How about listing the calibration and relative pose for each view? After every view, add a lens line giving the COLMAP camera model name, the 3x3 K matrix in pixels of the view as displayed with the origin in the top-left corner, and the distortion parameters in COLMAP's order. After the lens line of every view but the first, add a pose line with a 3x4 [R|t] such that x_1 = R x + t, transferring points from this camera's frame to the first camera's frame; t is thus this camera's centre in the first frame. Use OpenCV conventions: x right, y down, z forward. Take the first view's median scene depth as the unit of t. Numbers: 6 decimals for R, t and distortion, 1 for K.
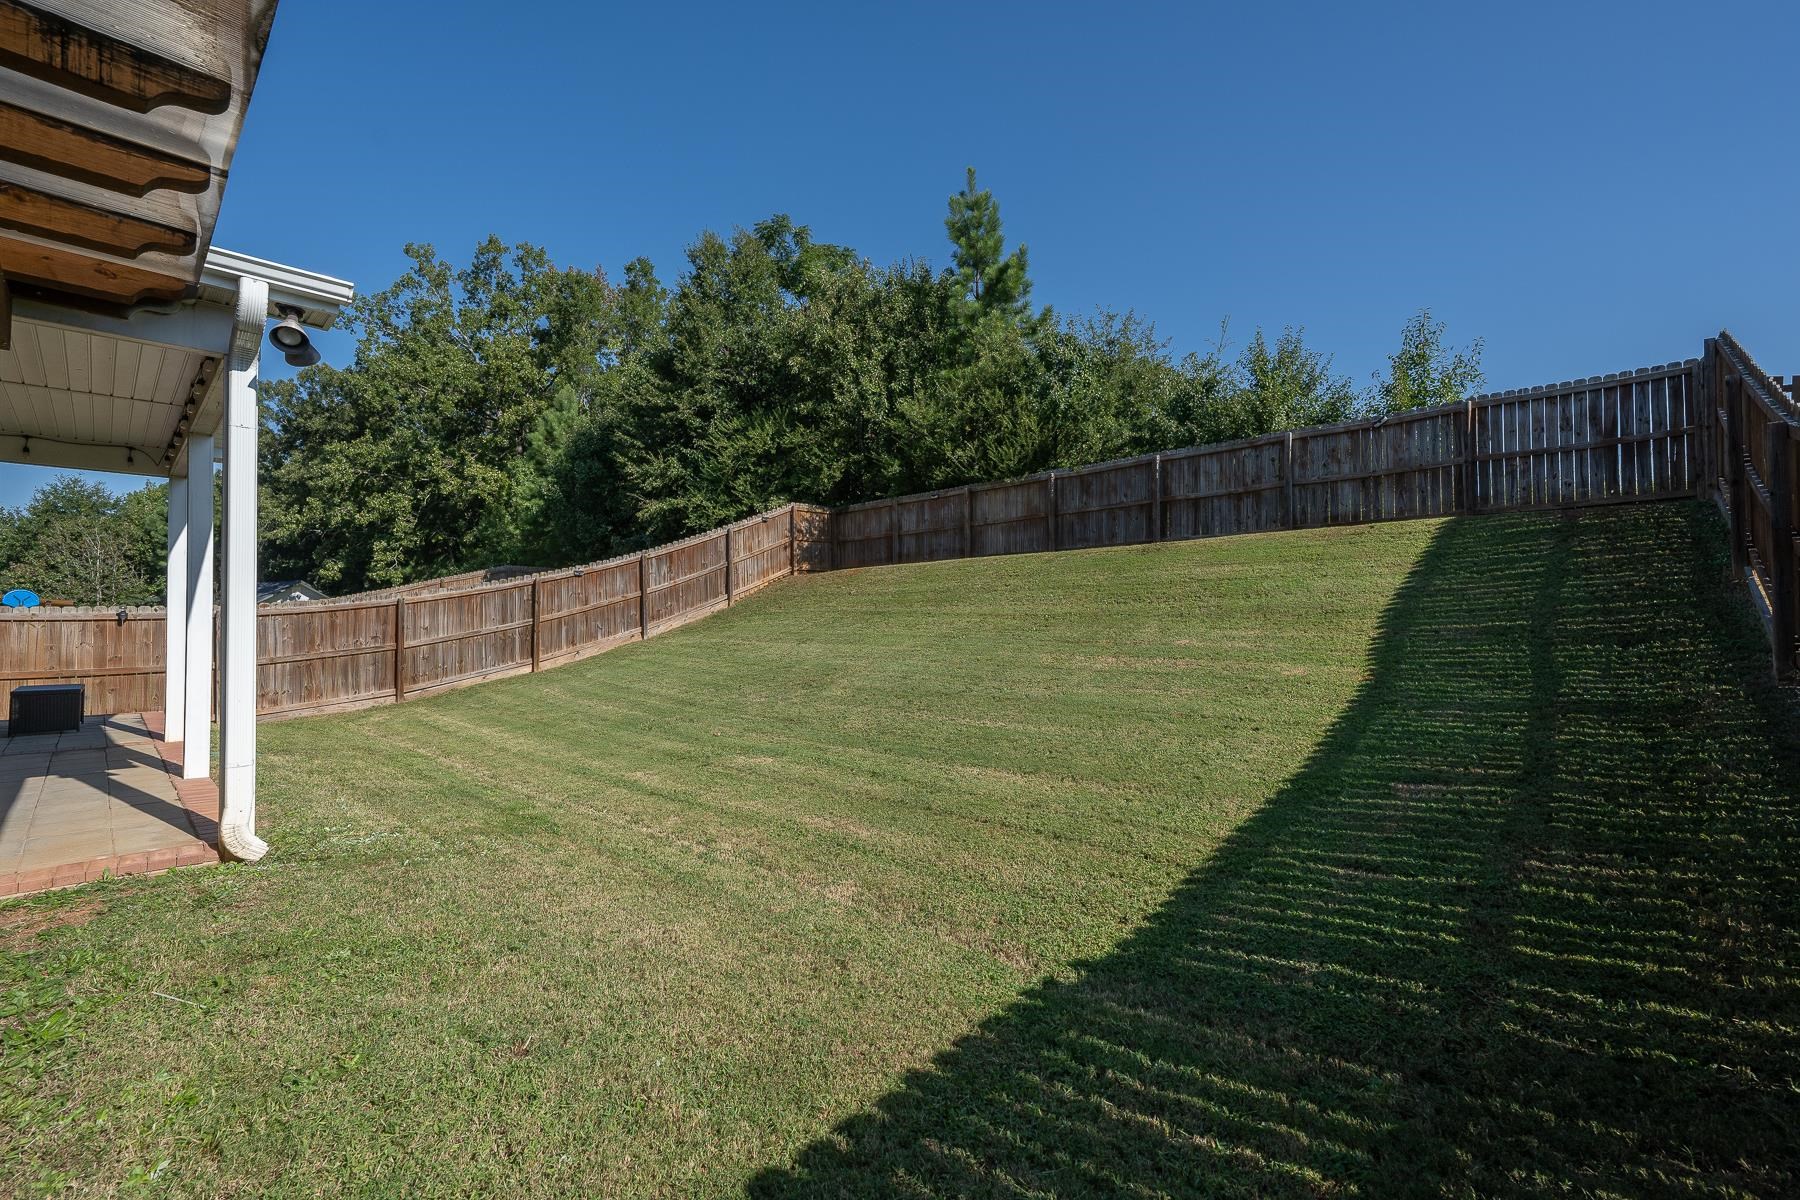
lens RADIAL K [[751.8, 0, 899.9], [0, 751.8, 605.6], [0, 0, 1]] dist [0.001797, -0.000420]
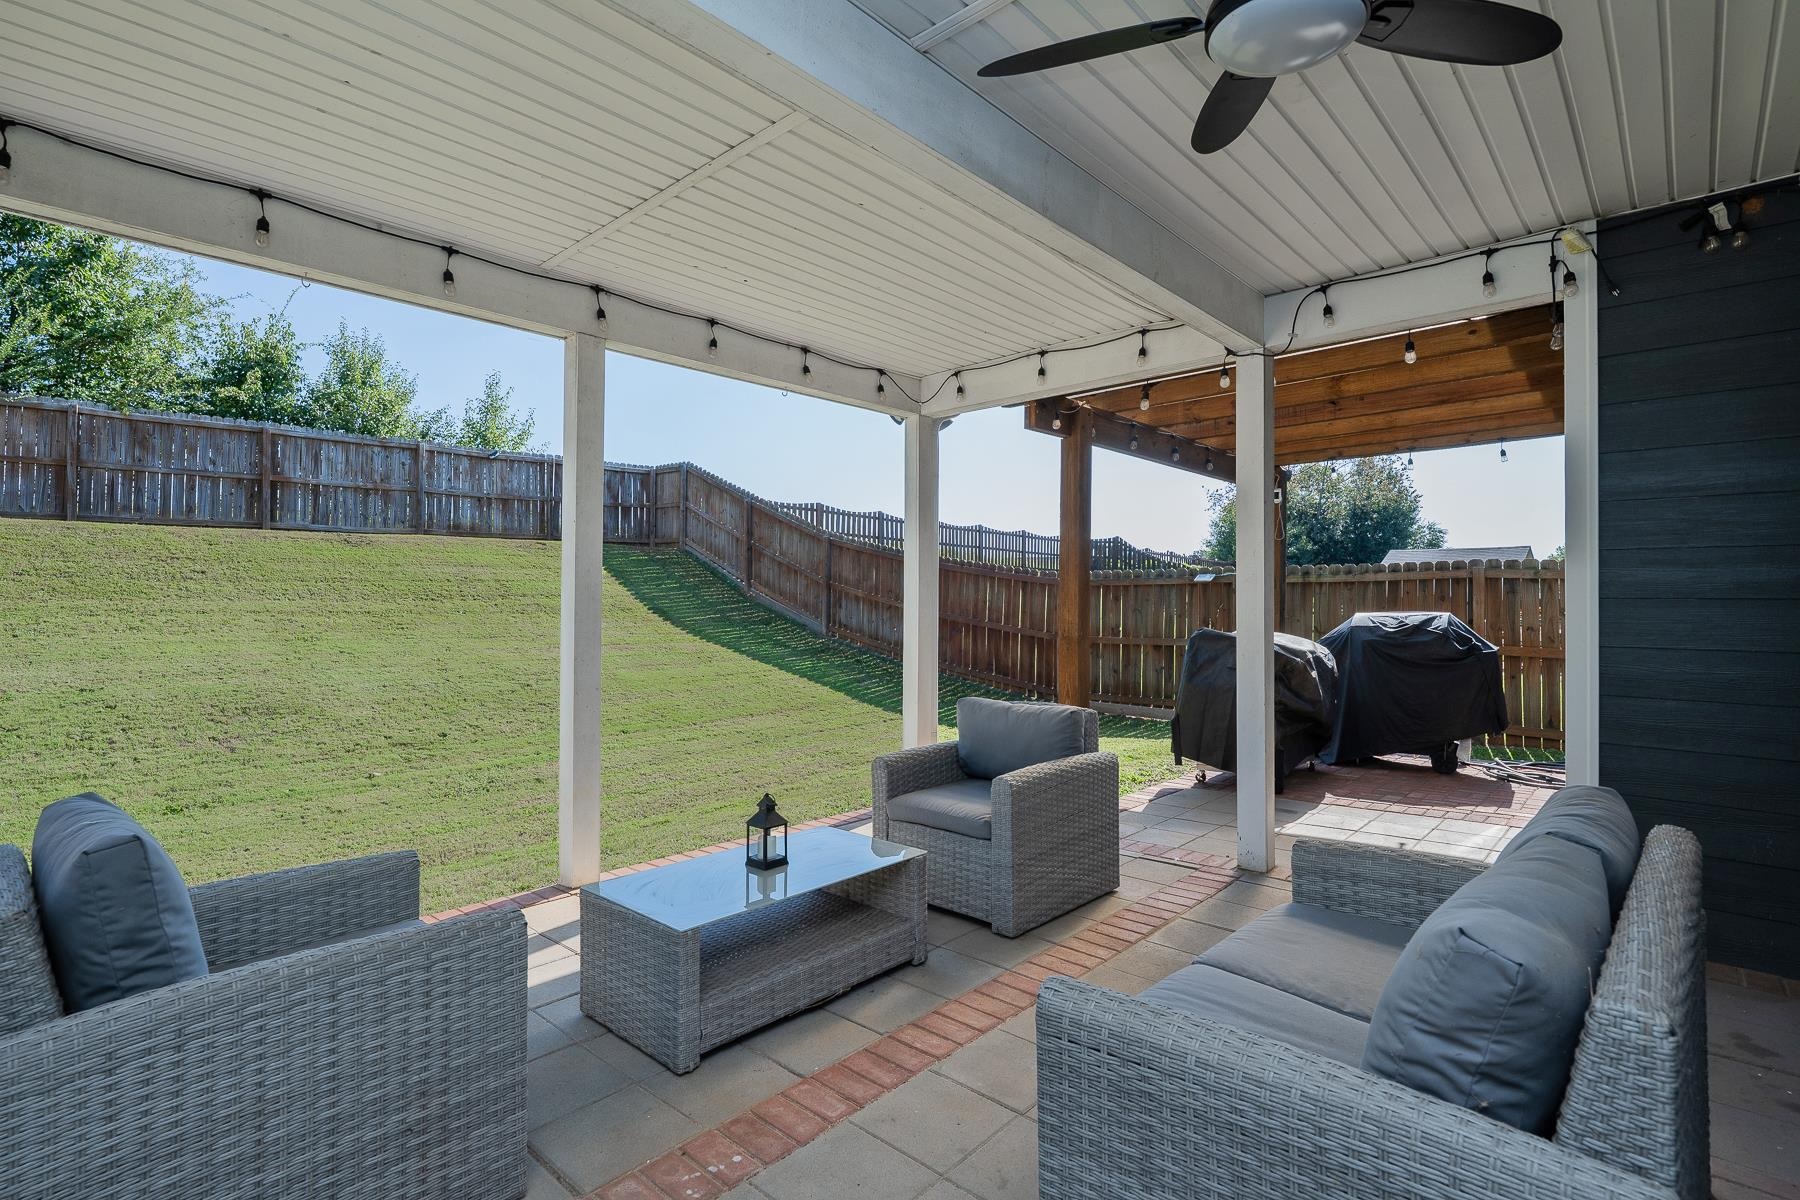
lens RADIAL K [[872.9, 0, 890.2], [0, 872.9, 598.4], [0, 0, 1]] dist [0.005478, -0.000143]
pose [[-0.014361, 0.009280, 0.999854, -0.575820], [-0.011535, 0.999889, -0.009446, -0.001394], [-0.999830, -0.011669, -0.014253, 0.260893]]
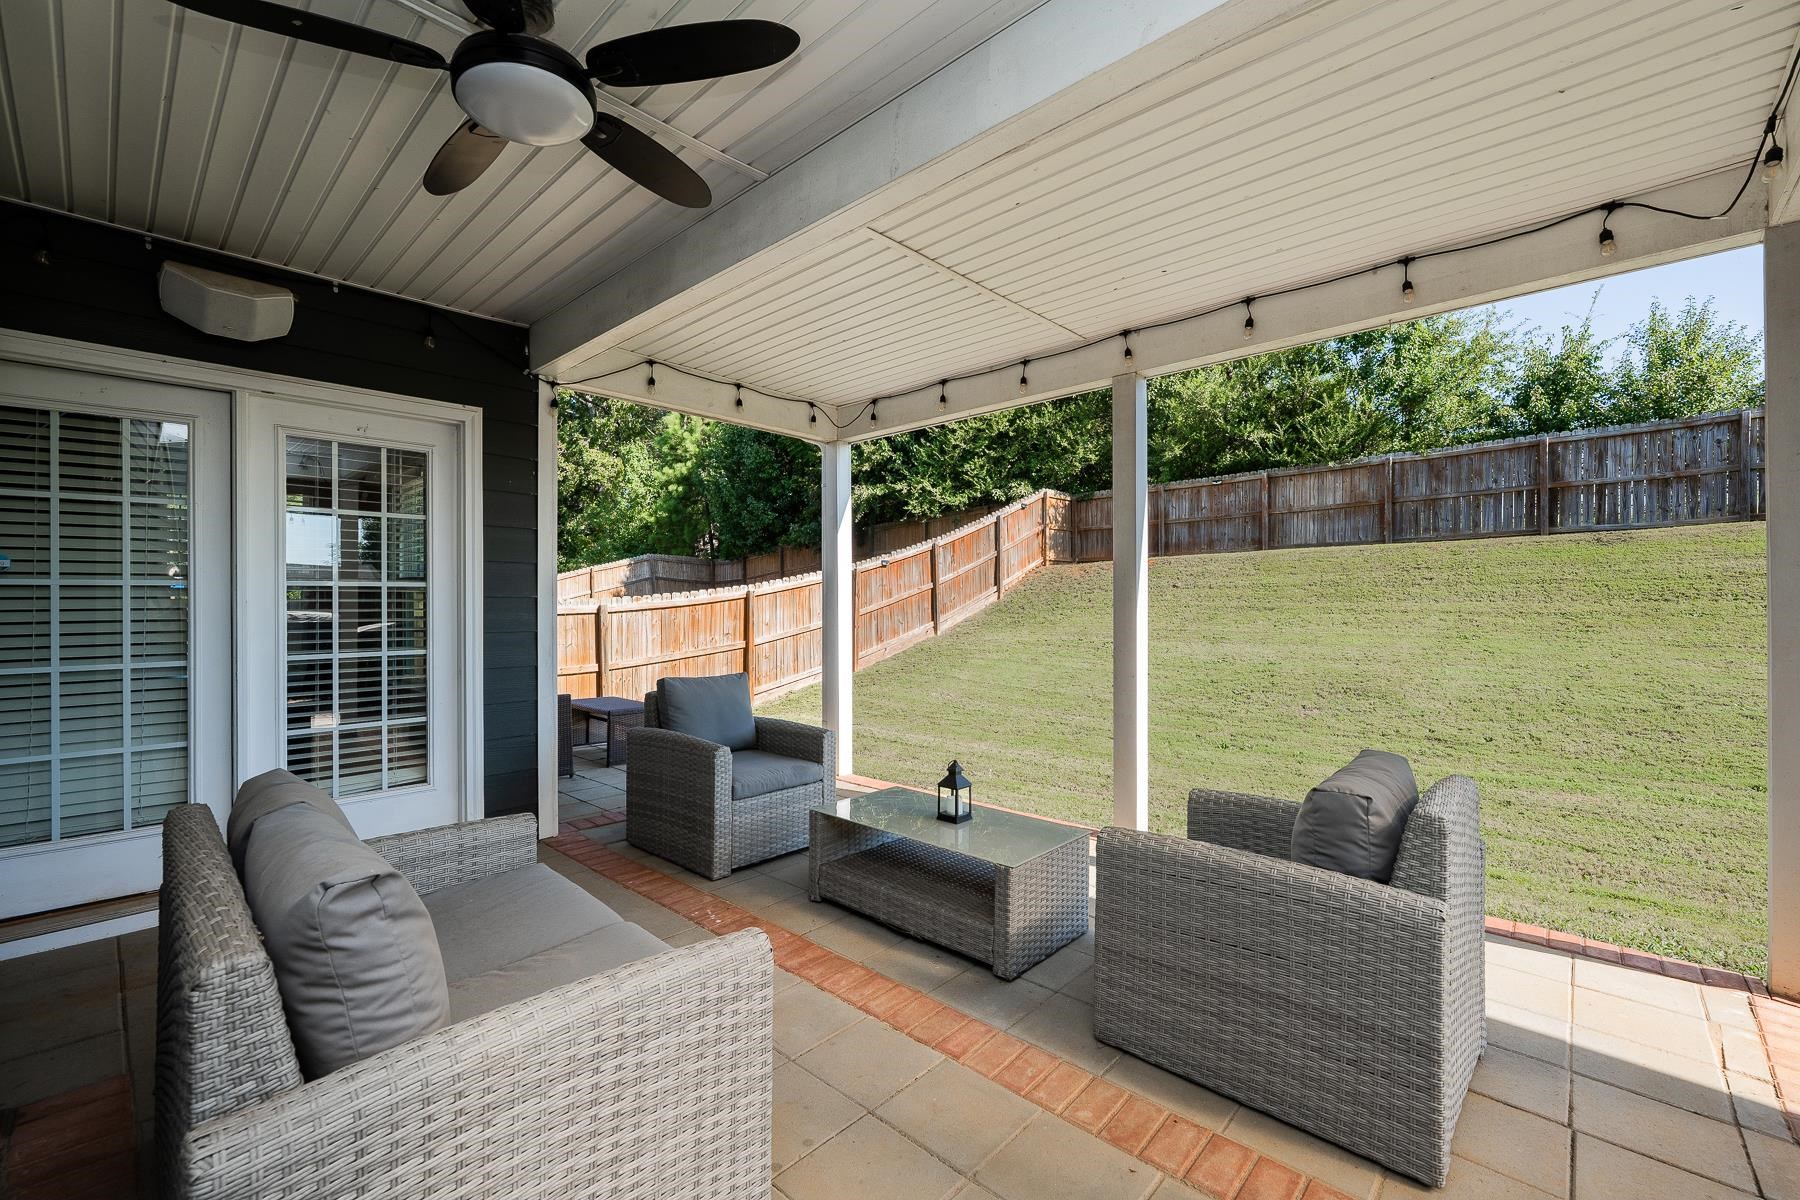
lens RADIAL K [[751.8, 0, 898.9], [0, 751.8, 599.3], [0, 0, 1]] dist [0.001797, -0.000420]
pose [[0.999965, 0.003749, 0.007538, -0.389705], [-0.003783, 0.999983, 0.004451, -0.003083], [-0.007521, -0.004479, 0.999962, 0.077415]]
